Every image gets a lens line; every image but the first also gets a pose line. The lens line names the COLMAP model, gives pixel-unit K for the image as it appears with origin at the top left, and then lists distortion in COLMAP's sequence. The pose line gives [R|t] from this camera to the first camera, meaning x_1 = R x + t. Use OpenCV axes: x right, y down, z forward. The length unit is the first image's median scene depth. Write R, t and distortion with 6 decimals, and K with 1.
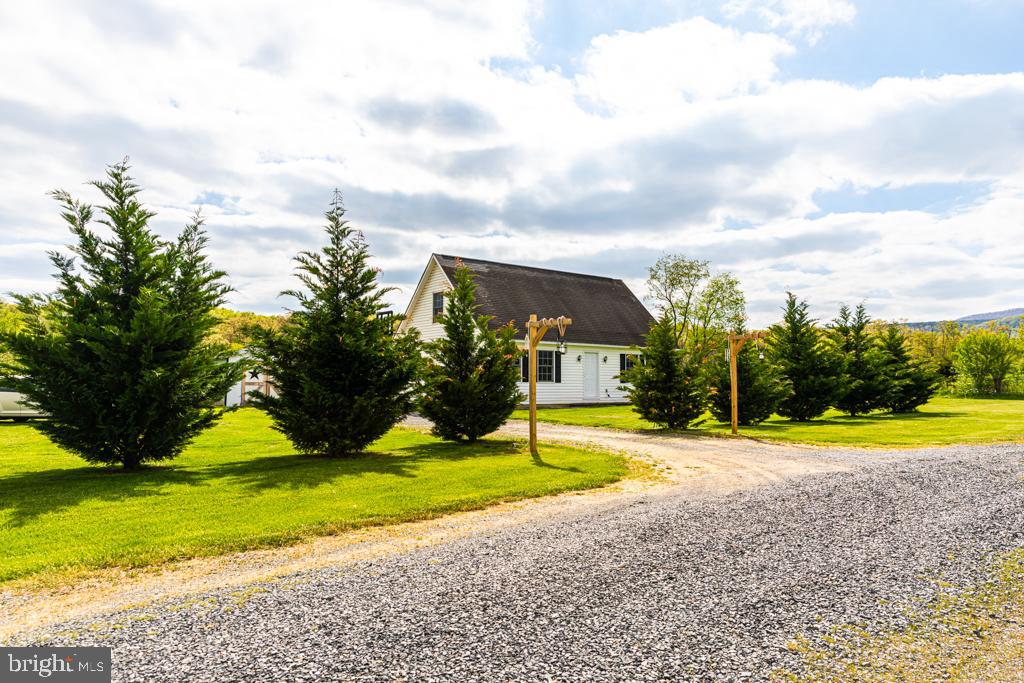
lens RADIAL K [[675.4, 0, 510.2], [0, 675.4, 340.6], [0, 0, 1]] dist [0.017113, -0.003138]
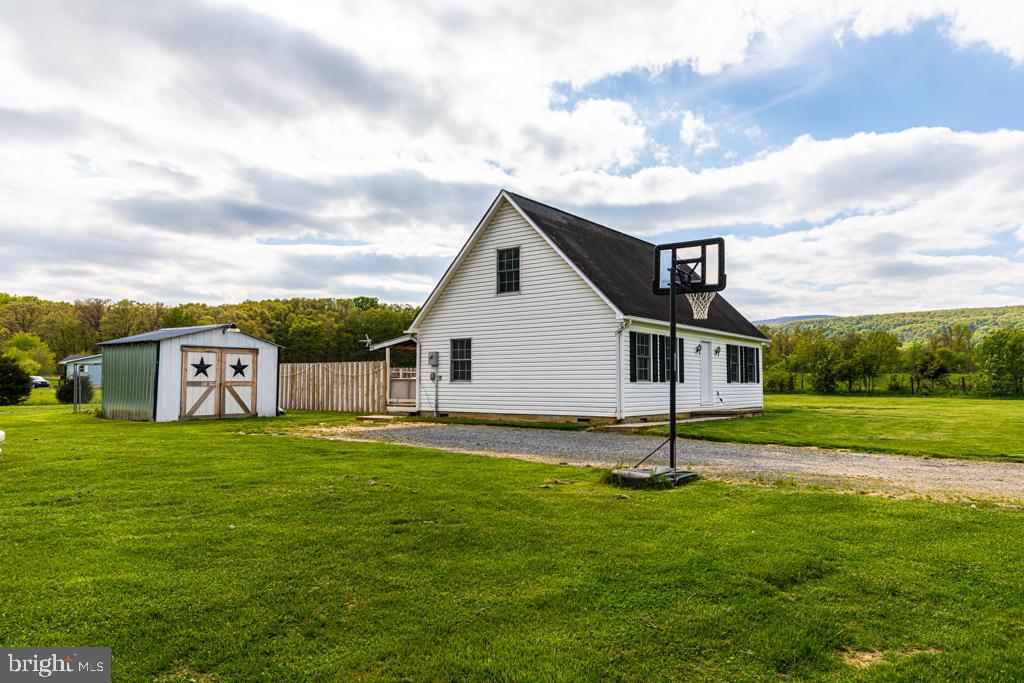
lens RADIAL K [[675.4, 0, 512.5], [0, 675.4, 343.0], [0, 0, 1]] dist [0.017113, -0.003138]
pose [[0.967113, 0.015192, 0.253893, -0.196264], [-0.017010, 0.999843, 0.004969, 0.014072], [-0.253777, -0.009125, 0.967220, 0.249749]]
